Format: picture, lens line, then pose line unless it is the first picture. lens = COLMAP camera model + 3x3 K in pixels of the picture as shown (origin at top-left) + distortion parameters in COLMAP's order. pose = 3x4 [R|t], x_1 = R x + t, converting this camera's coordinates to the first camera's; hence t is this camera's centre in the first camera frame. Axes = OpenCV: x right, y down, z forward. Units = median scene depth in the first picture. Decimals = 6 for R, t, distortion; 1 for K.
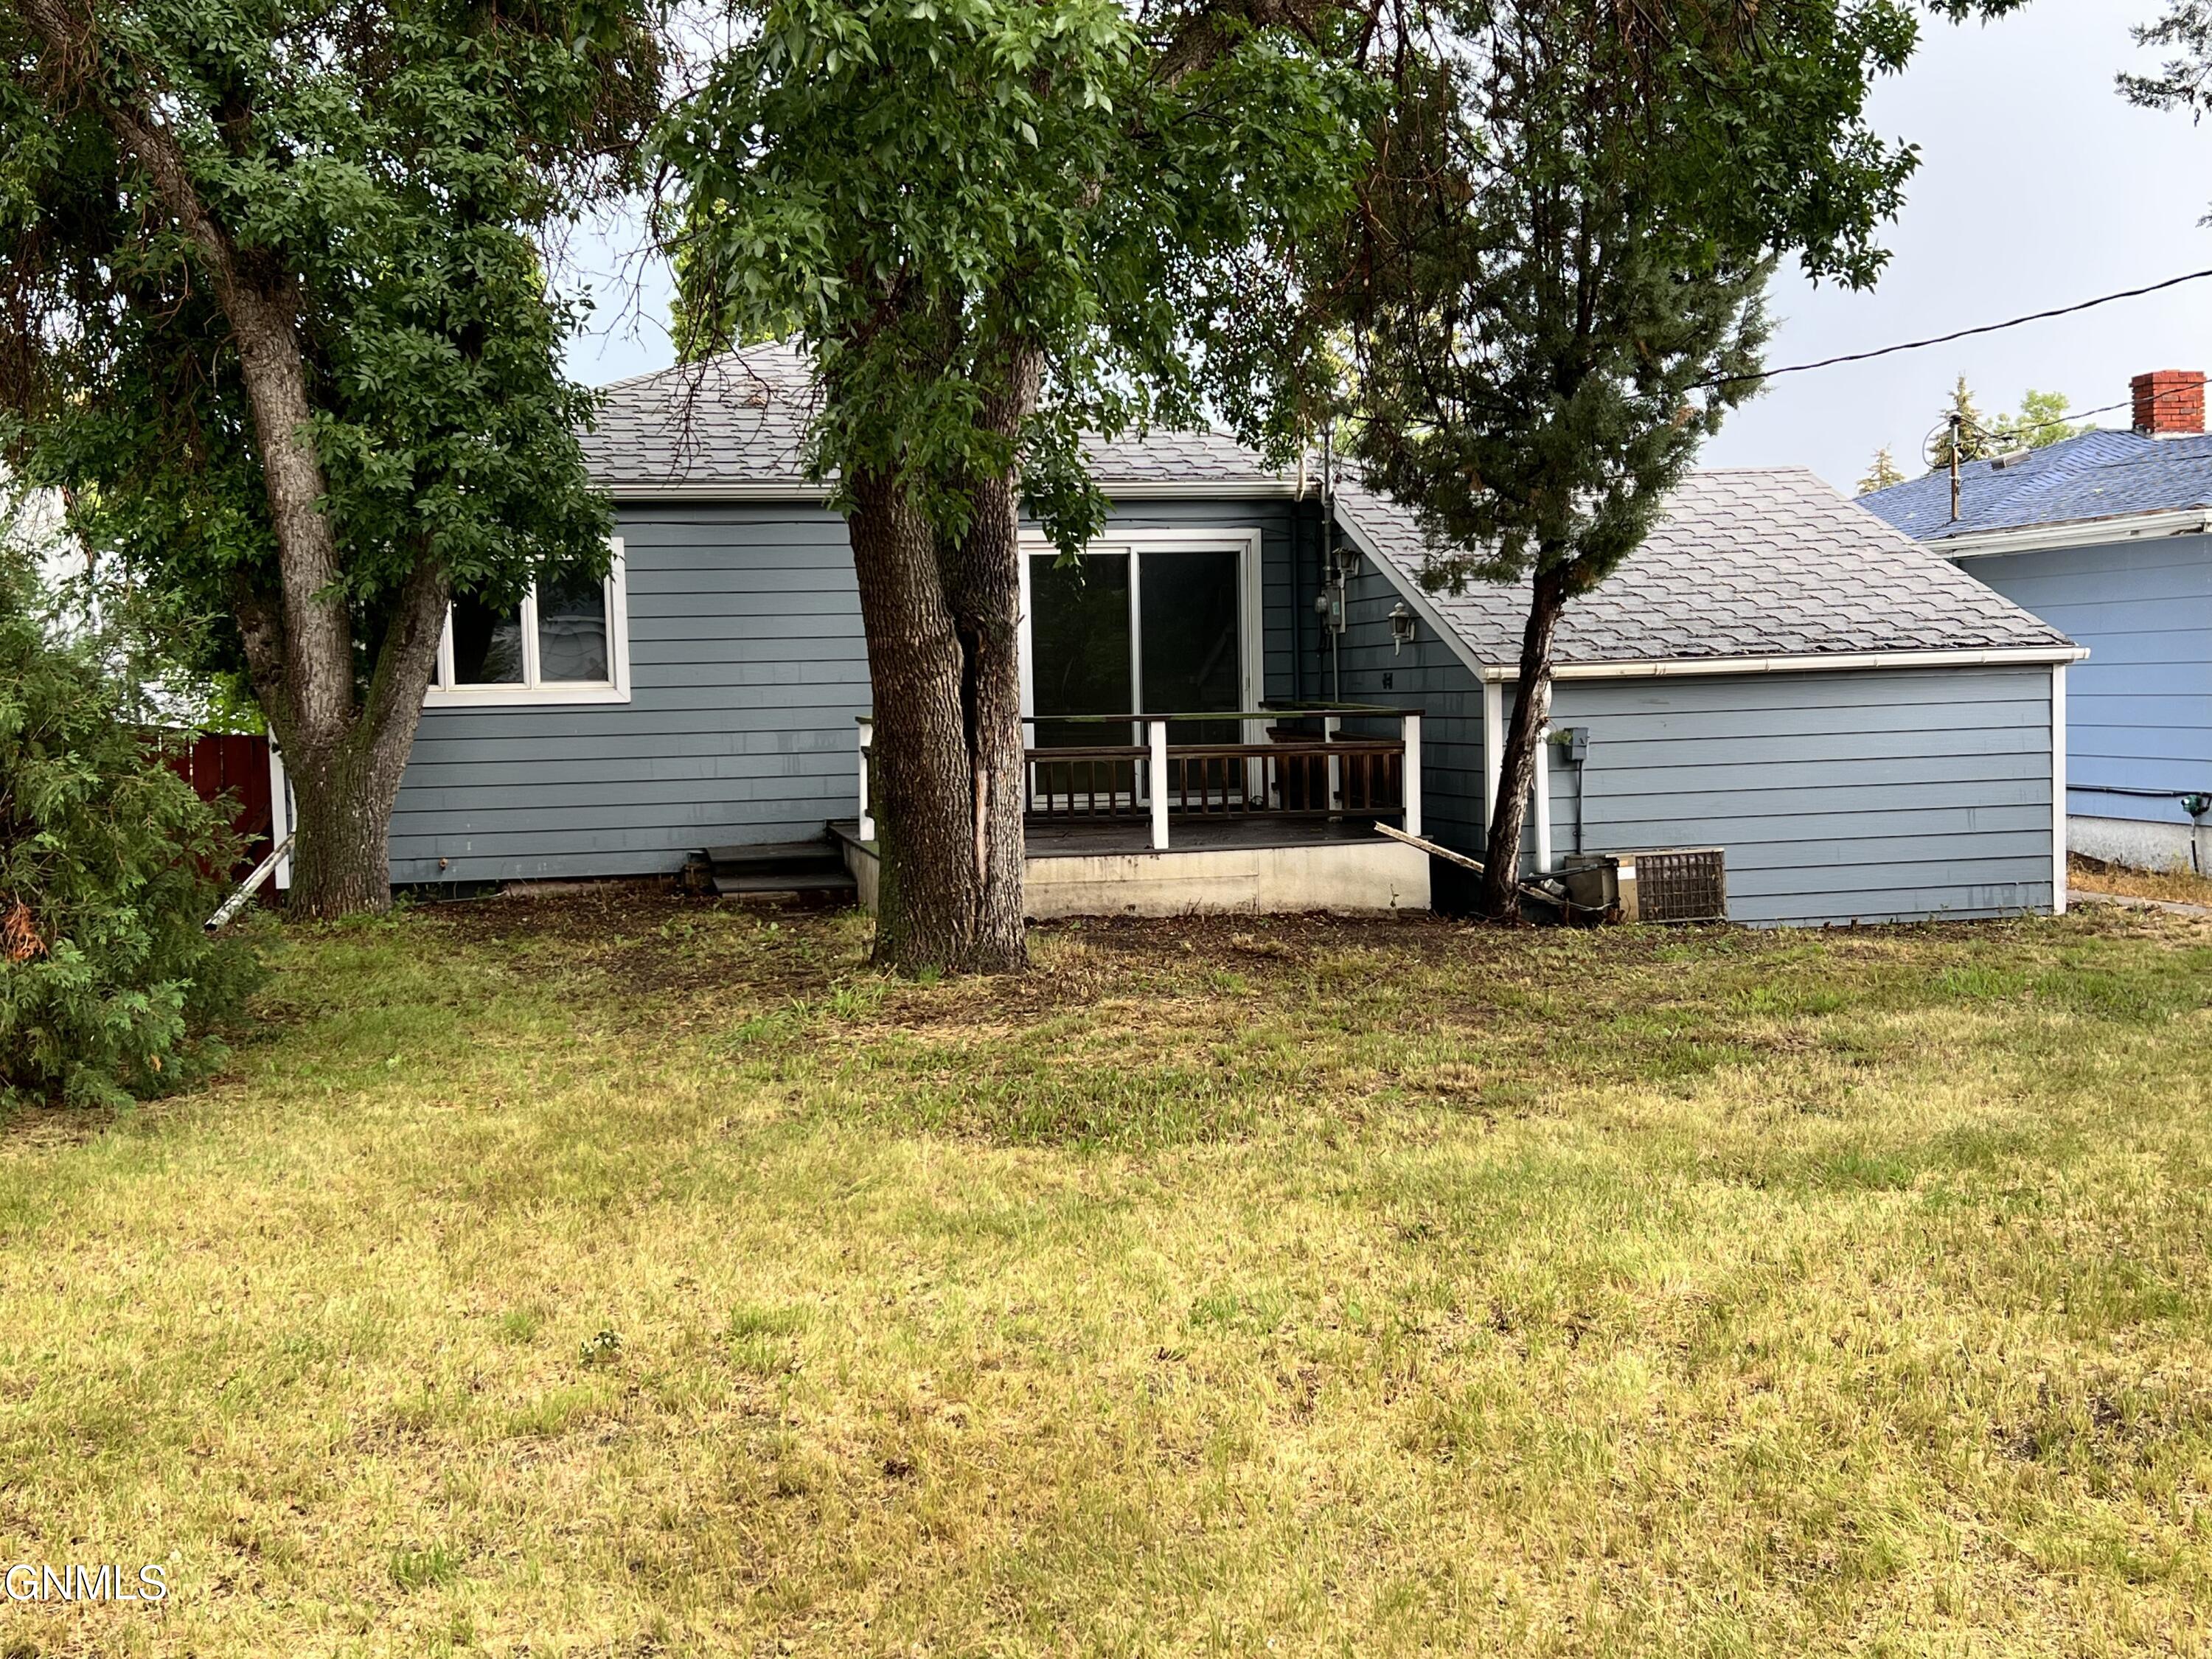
lens RADIAL K [[2516.3, 0, 1106.0], [0, 2516.3, 829.5], [0, 0, 1]] dist [0.004029, 0.006473]
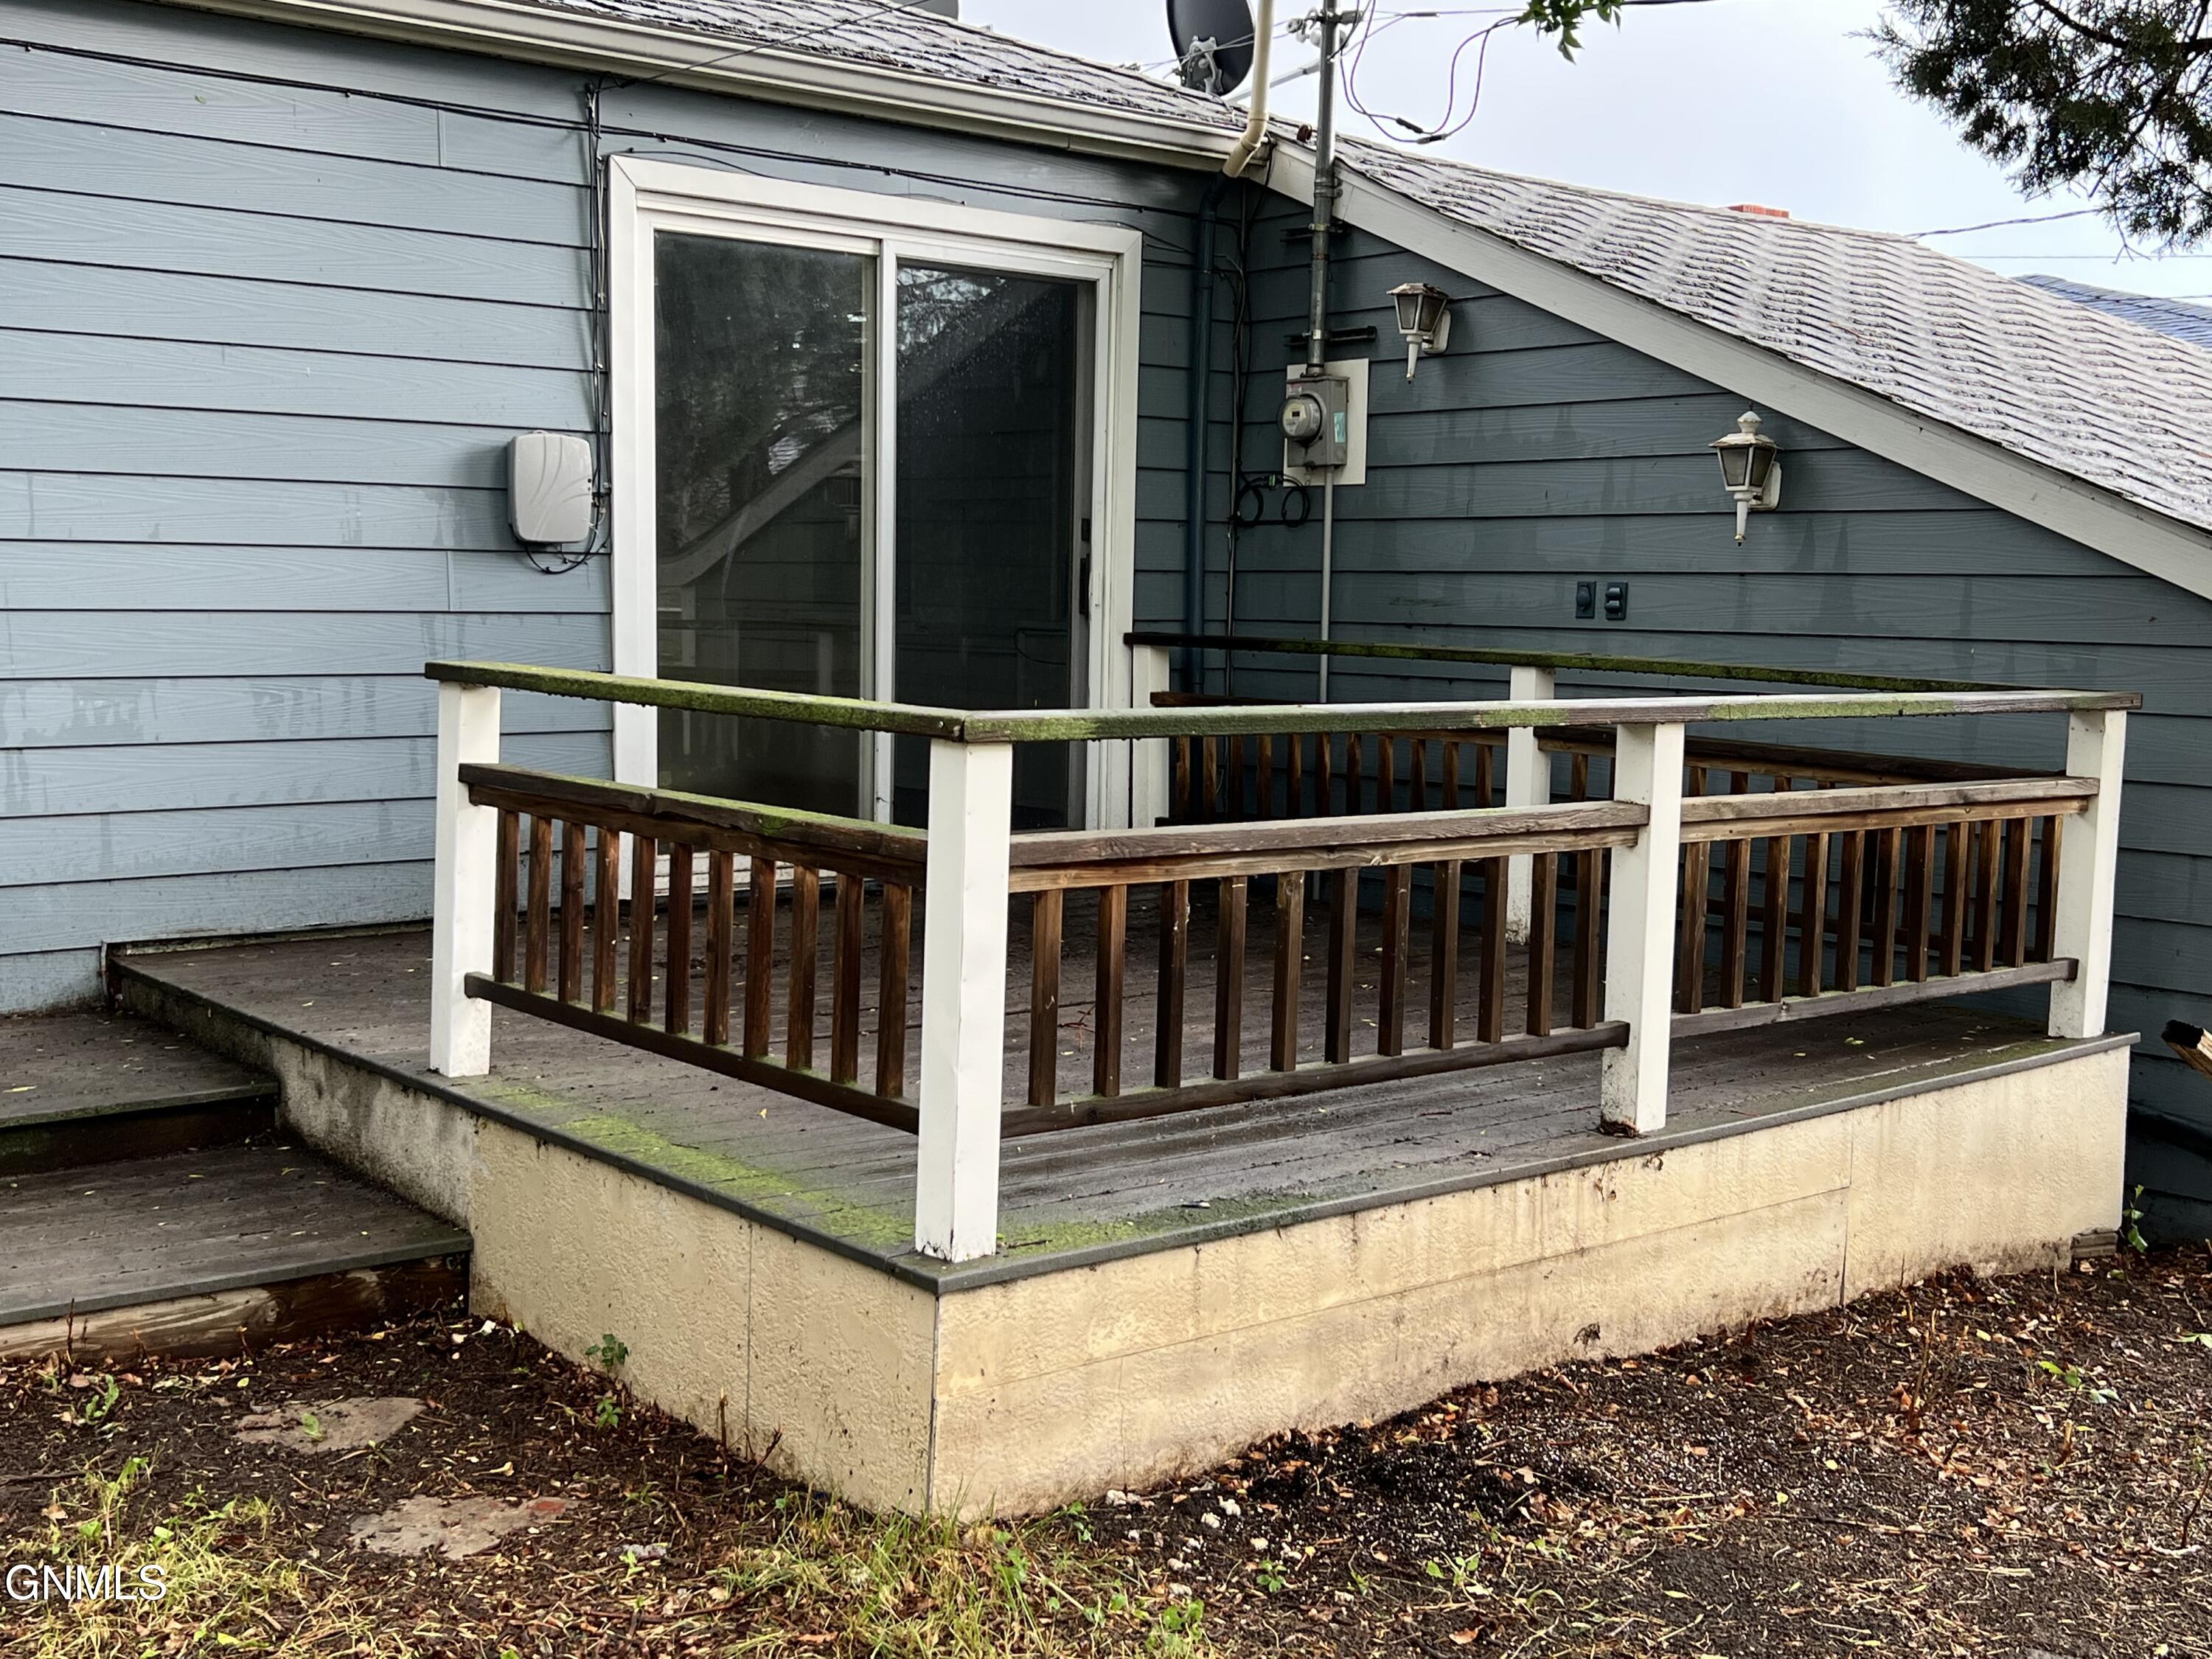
lens RADIAL K [[2516.3, 0, 1106.0], [0, 2516.3, 829.5], [0, 0, 1]] dist [0.004029, 0.006473]
pose [[0.876440, -0.005660, 0.481477, -0.172736], [-0.013805, 0.999225, 0.036875, -0.037173], [-0.481313, -0.038966, 0.875682, 0.702379]]
